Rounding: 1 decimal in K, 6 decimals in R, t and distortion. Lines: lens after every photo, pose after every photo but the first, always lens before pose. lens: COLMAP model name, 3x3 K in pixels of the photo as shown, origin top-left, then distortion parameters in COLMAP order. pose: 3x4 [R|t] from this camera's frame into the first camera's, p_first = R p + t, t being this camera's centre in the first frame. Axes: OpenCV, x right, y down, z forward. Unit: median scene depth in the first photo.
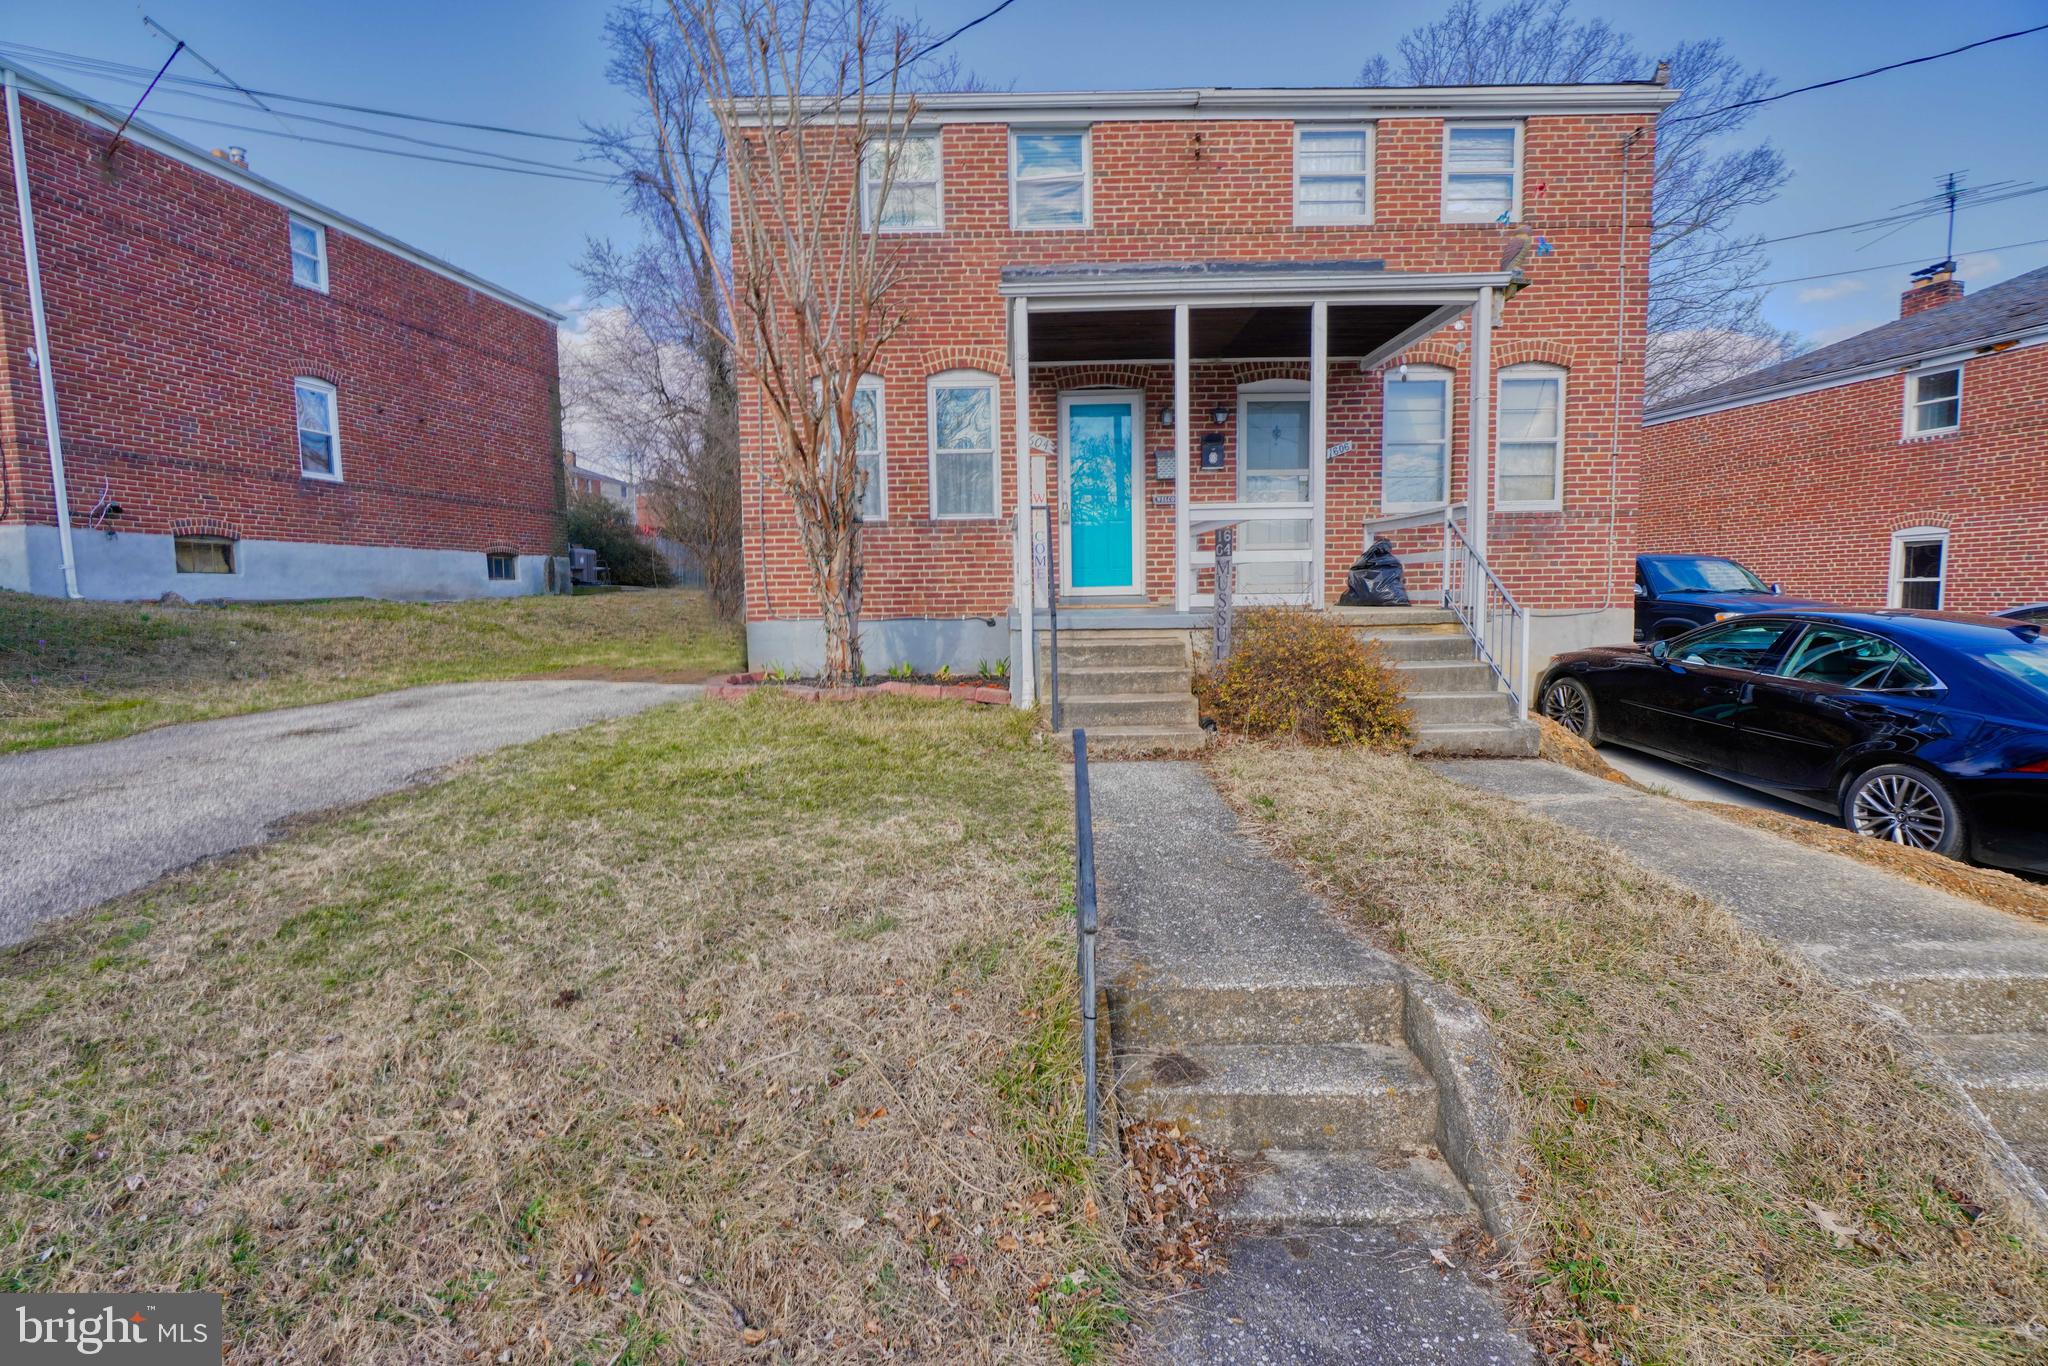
lens RADIAL K [[934.5, 0, 1019.8], [0, 934.5, 676.3], [0, 0, 1]] dist [-0.002678, 0.001115]
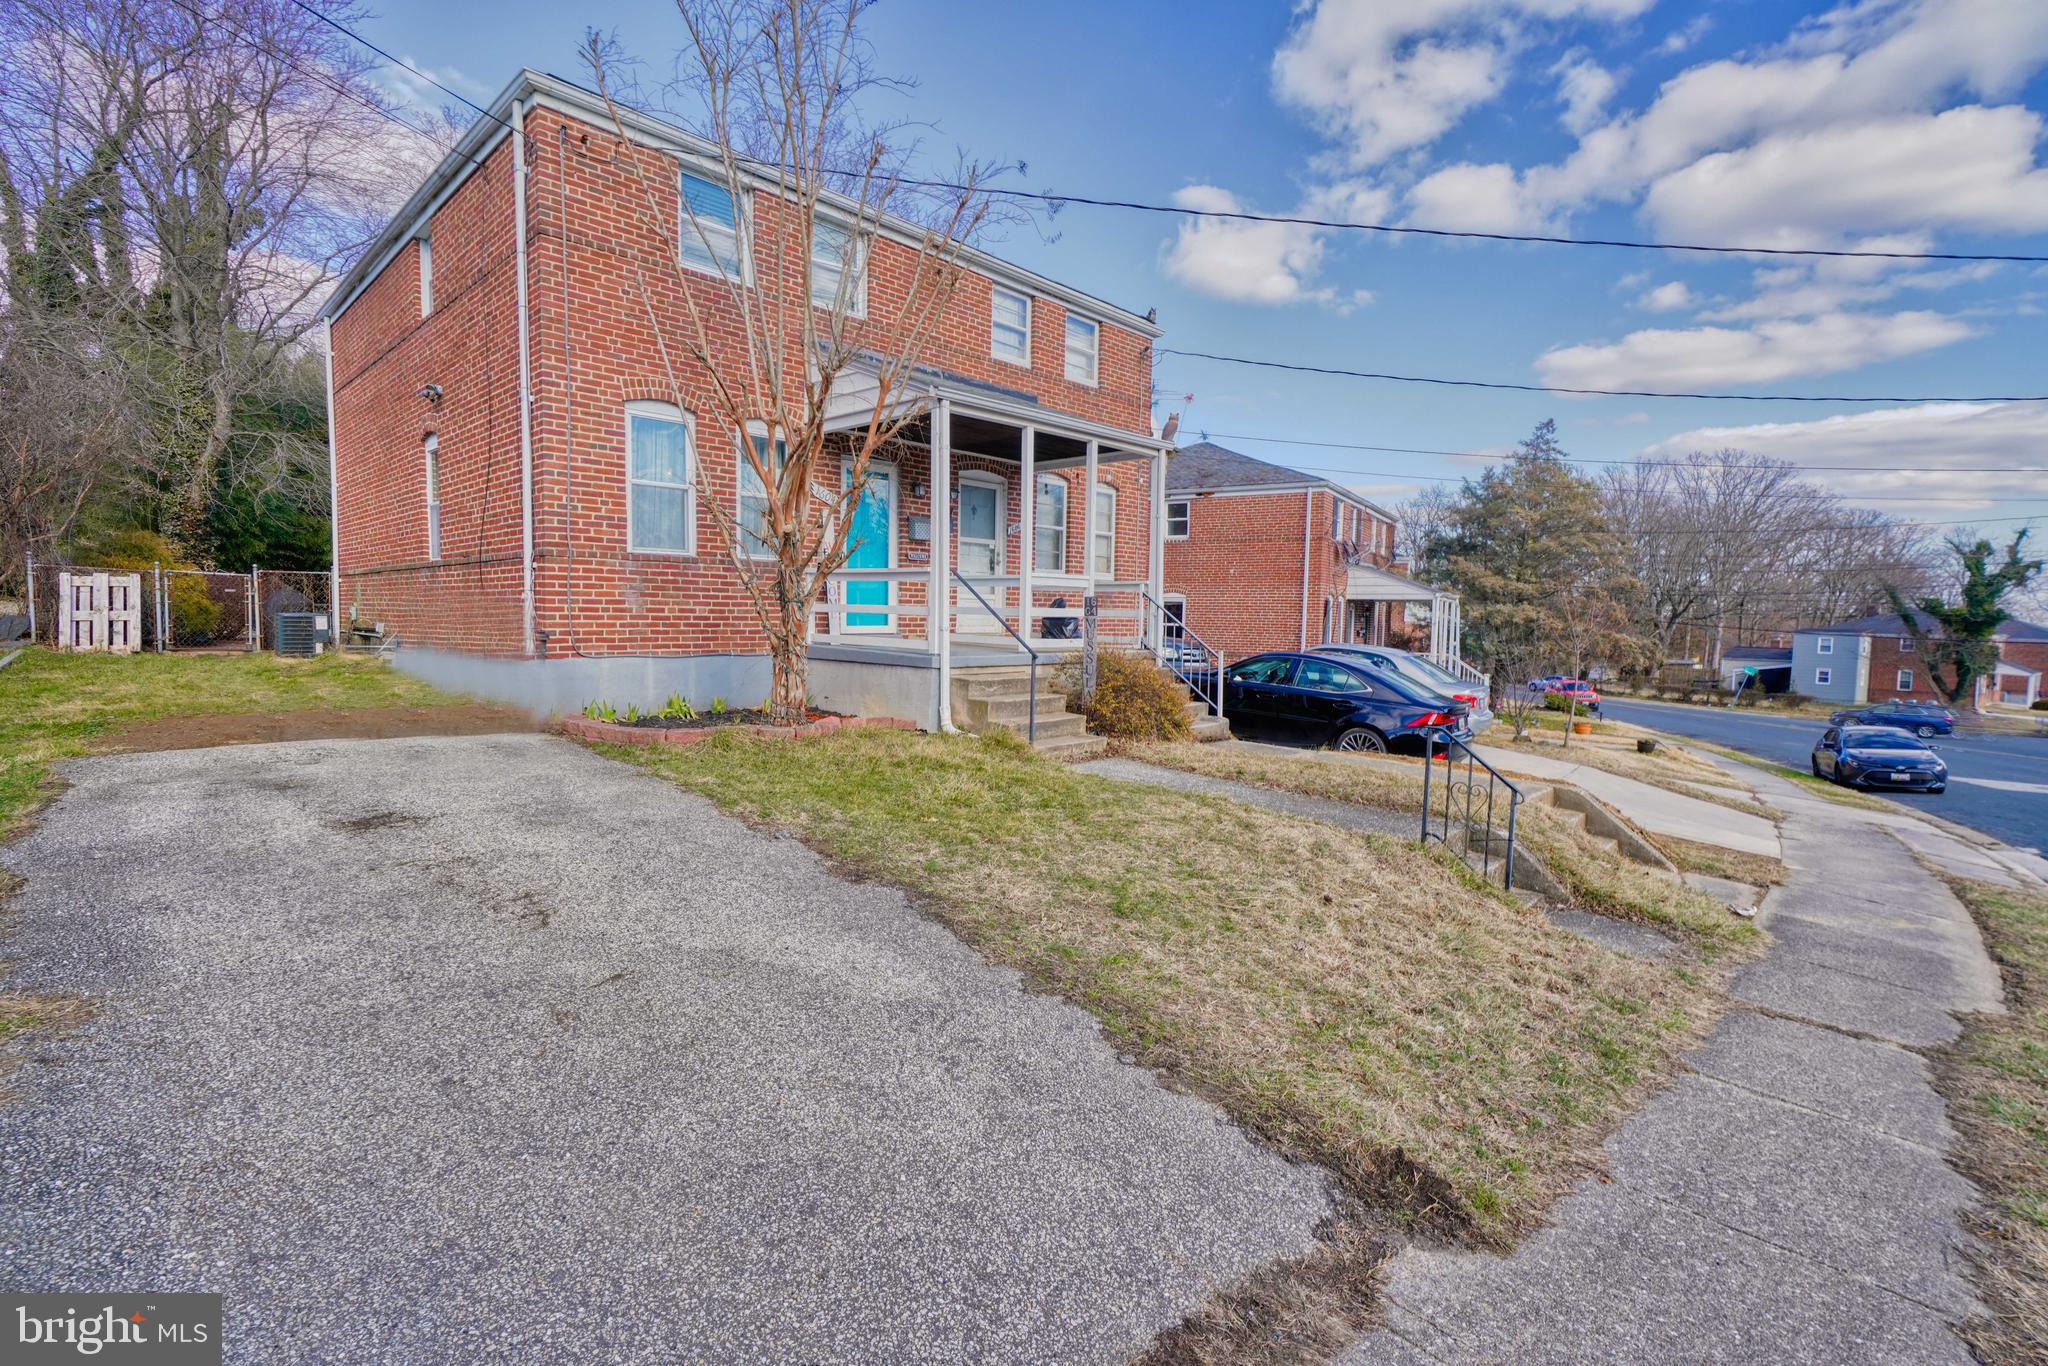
lens RADIAL K [[934.5, 0, 1019.8], [0, 934.5, 676.3], [0, 0, 1]] dist [-0.002678, 0.001115]
pose [[0.688323, -0.022792, 0.725046, -0.644830], [0.035135, 0.999381, -0.001939, -0.025580], [-0.724553, 0.026809, 0.688698, 0.067073]]
